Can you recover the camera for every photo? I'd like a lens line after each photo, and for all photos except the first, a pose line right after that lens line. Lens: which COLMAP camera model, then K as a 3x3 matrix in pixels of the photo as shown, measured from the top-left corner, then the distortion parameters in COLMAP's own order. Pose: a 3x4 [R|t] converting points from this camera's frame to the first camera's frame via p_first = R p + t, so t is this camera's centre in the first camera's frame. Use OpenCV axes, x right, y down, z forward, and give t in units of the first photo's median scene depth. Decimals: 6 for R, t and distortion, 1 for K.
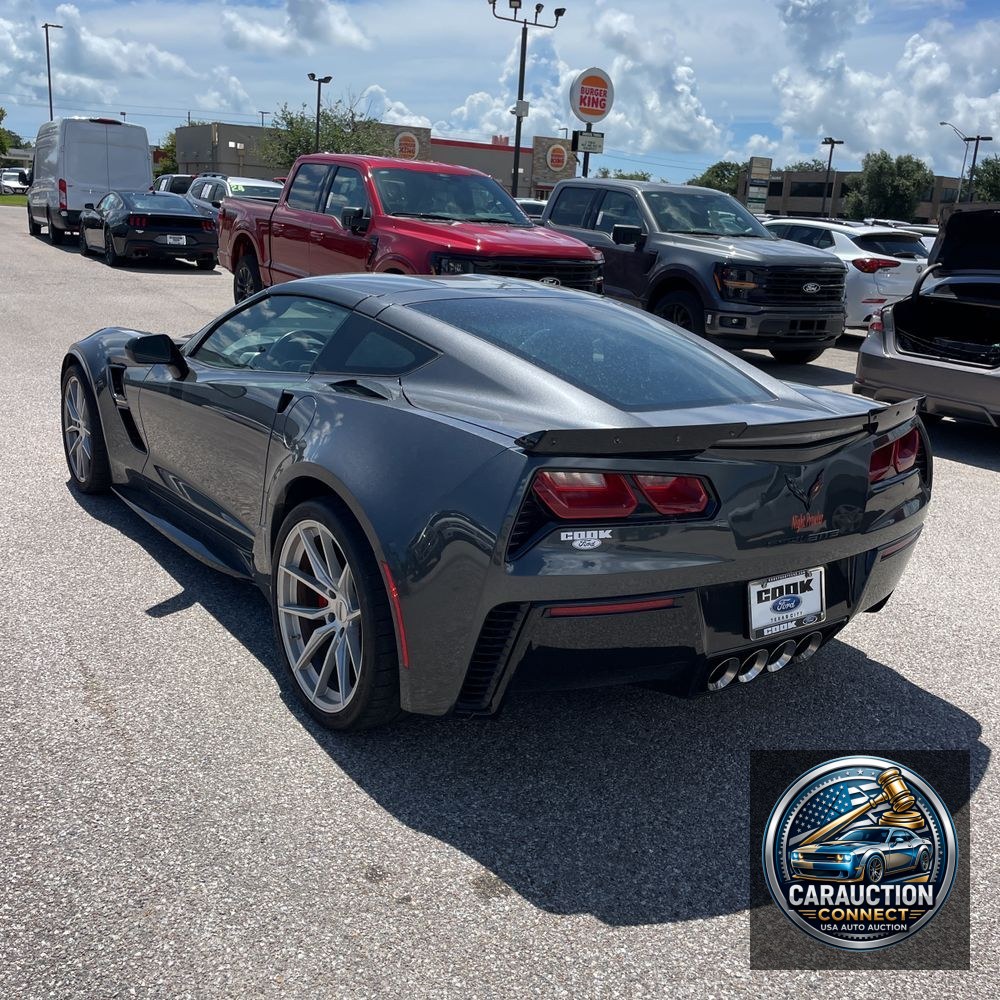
lens RADIAL K [[1000.4, 0, 495.9], [0, 1000.4, 516.3], [0, 0, 1]] dist [0.079527, -0.098766]
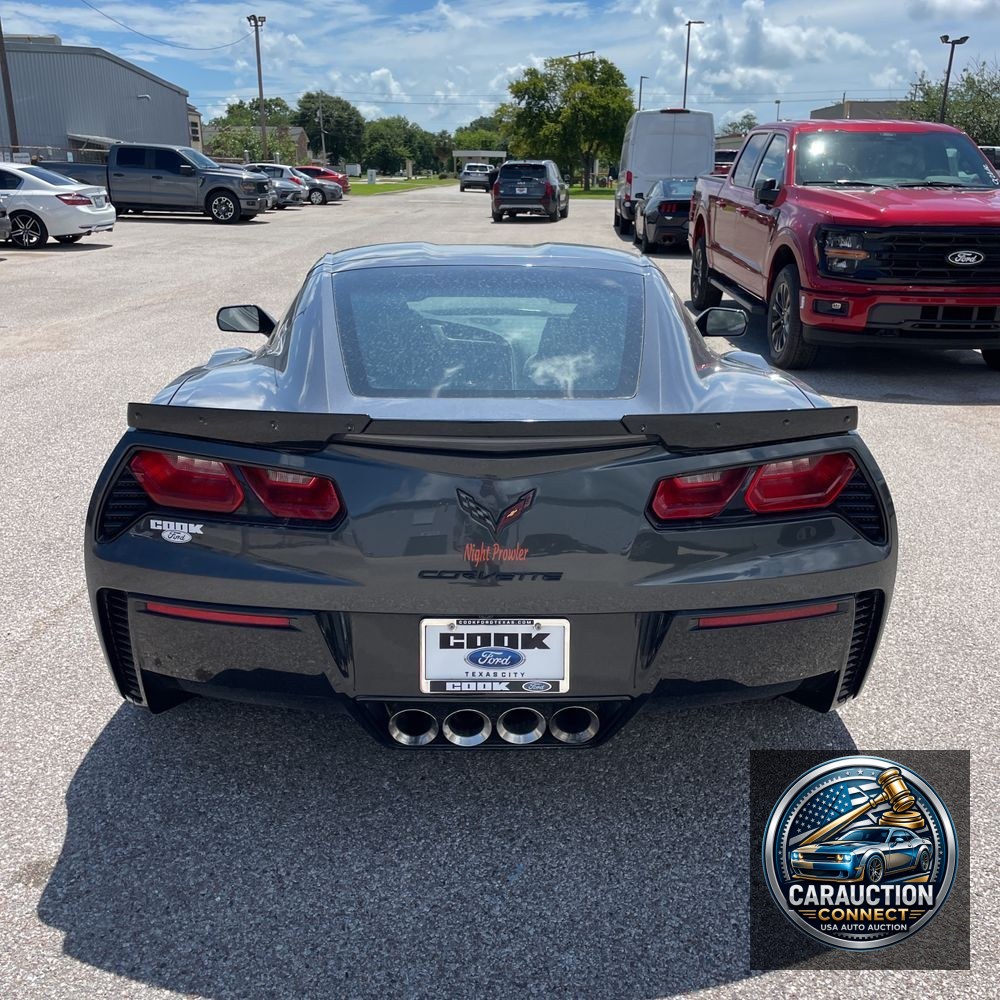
lens RADIAL K [[1000.4, 0, 495.9], [0, 1000.4, 516.3], [0, 0, 1]] dist [0.079527, -0.098766]
pose [[0.823894, 0.131749, -0.551218, 0.702372], [-0.124049, 0.990942, 0.051436, -0.061694], [0.553002, 0.026000, 0.832774, 0.351132]]
